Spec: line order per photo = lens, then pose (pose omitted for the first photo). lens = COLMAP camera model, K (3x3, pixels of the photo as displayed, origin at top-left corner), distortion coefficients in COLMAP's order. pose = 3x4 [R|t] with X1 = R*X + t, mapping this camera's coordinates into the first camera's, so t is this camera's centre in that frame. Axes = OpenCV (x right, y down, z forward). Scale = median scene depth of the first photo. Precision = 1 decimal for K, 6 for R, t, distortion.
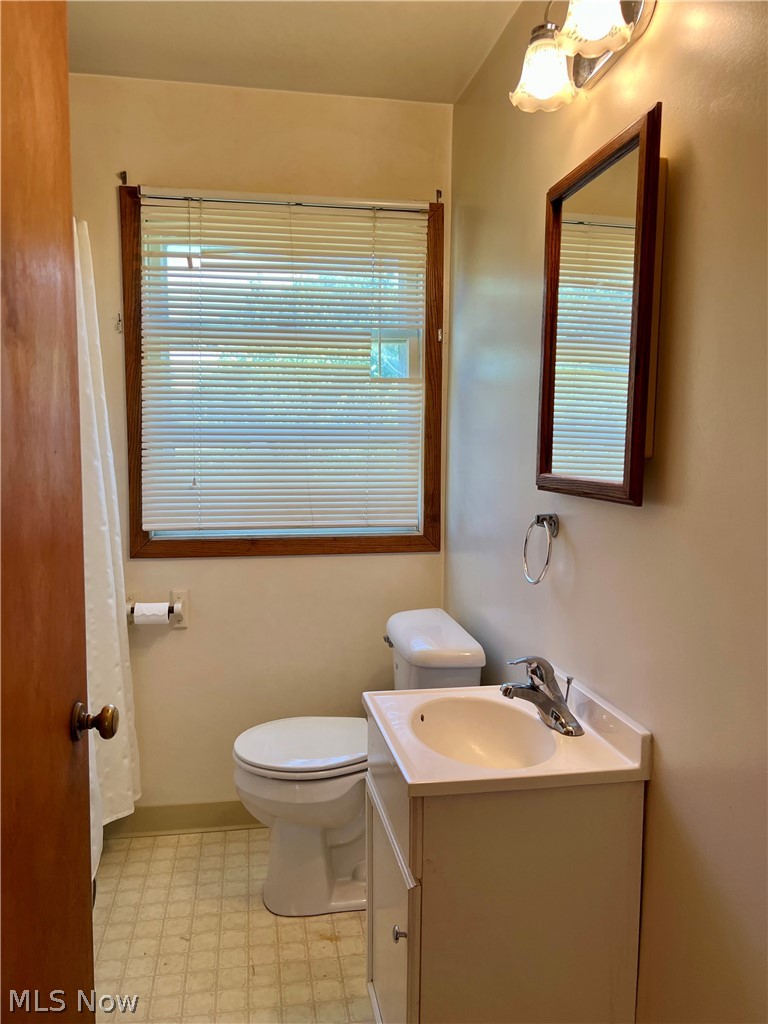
lens RADIAL K [[767.5, 0, 384.0], [0, 767.5, 512.0], [0, 0, 1]] dist [0.049817, -0.071756]
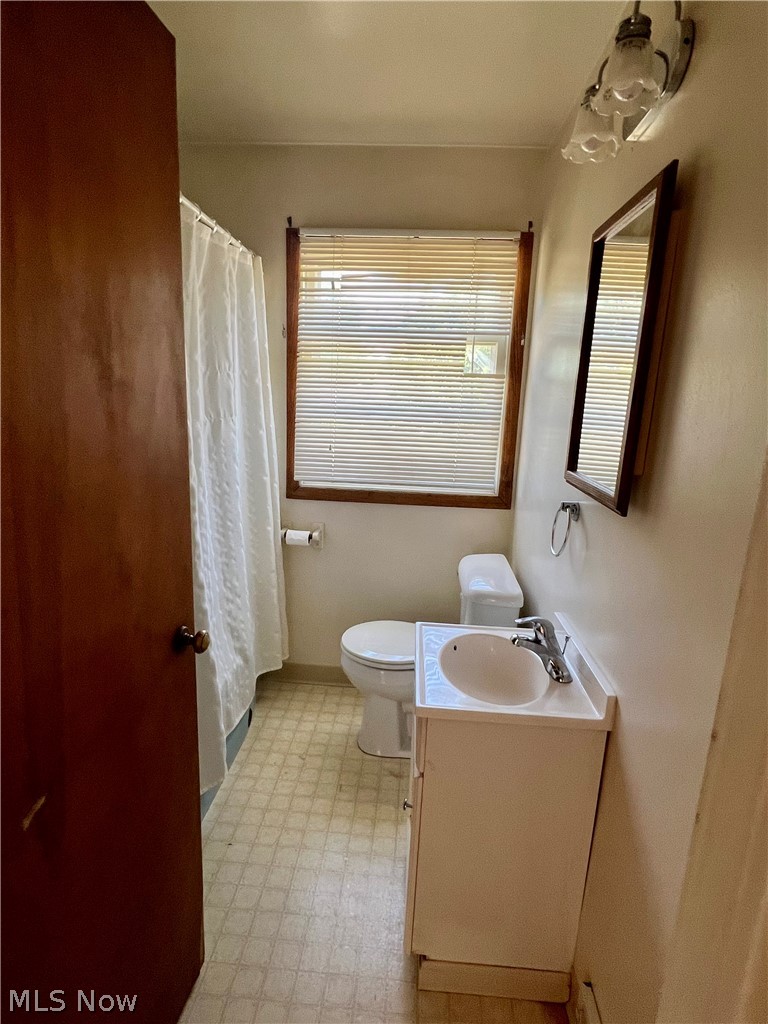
lens RADIAL K [[551.4, 0, 384.0], [0, 551.4, 512.0], [0, 0, 1]] dist [-0.004924, 0.000420]
pose [[0.970560, 0.082733, -0.226203, 0.085674], [-0.056016, 0.990938, 0.122086, -0.052319], [0.234253, -0.105821, 0.966399, 0.046132]]
